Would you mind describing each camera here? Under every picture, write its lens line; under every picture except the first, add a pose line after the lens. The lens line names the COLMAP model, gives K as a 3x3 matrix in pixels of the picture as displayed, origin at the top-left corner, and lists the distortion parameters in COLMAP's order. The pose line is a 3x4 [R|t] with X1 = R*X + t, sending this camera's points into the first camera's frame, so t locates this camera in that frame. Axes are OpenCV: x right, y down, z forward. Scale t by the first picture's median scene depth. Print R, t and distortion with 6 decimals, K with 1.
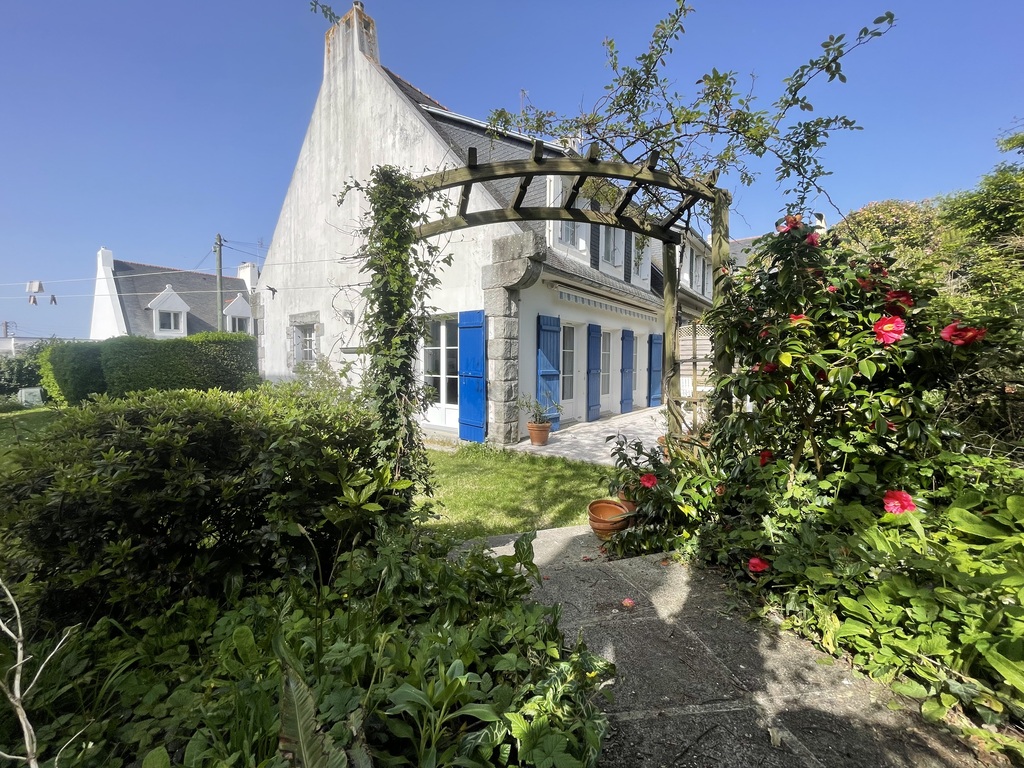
lens RADIAL K [[415.8, 0, 514.7], [0, 415.8, 383.1], [0, 0, 1]] dist [0.001566, 0.000022]
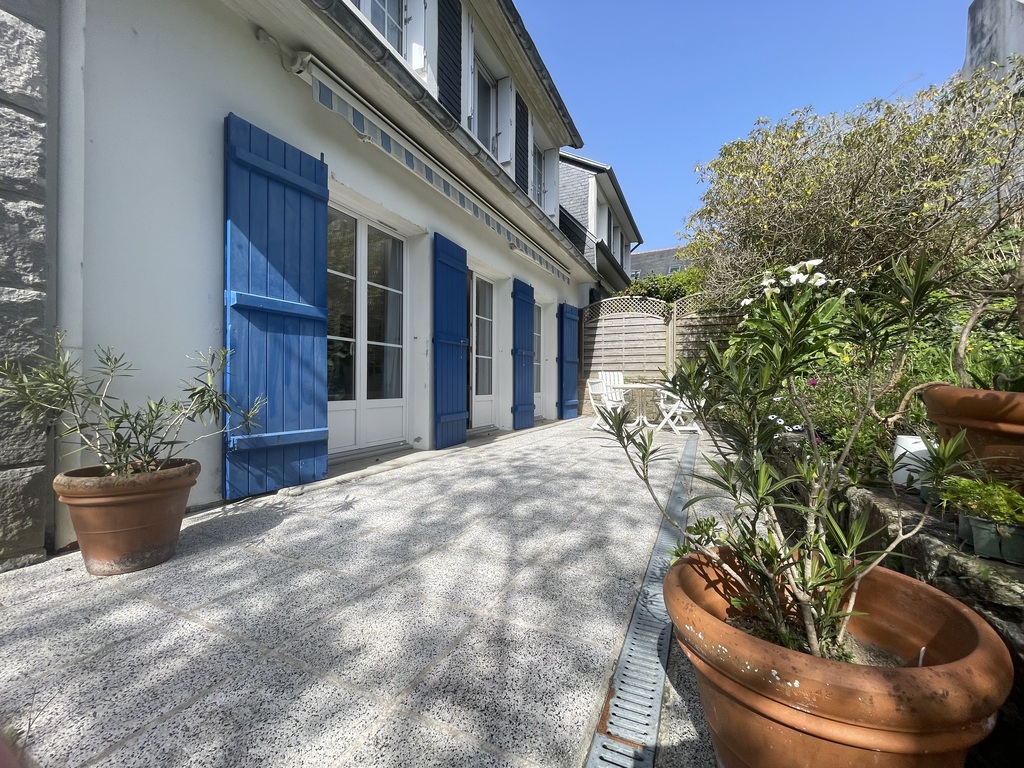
lens RADIAL K [[415.8, 0, 511.7], [0, 415.8, 385.9], [0, 0, 1]] dist [0.001566, 0.000022]
pose [[0.978620, -0.005995, 0.205590, 0.145399], [0.016399, 0.998667, -0.048936, 0.042425], [-0.205023, 0.051262, 0.977414, 0.475619]]
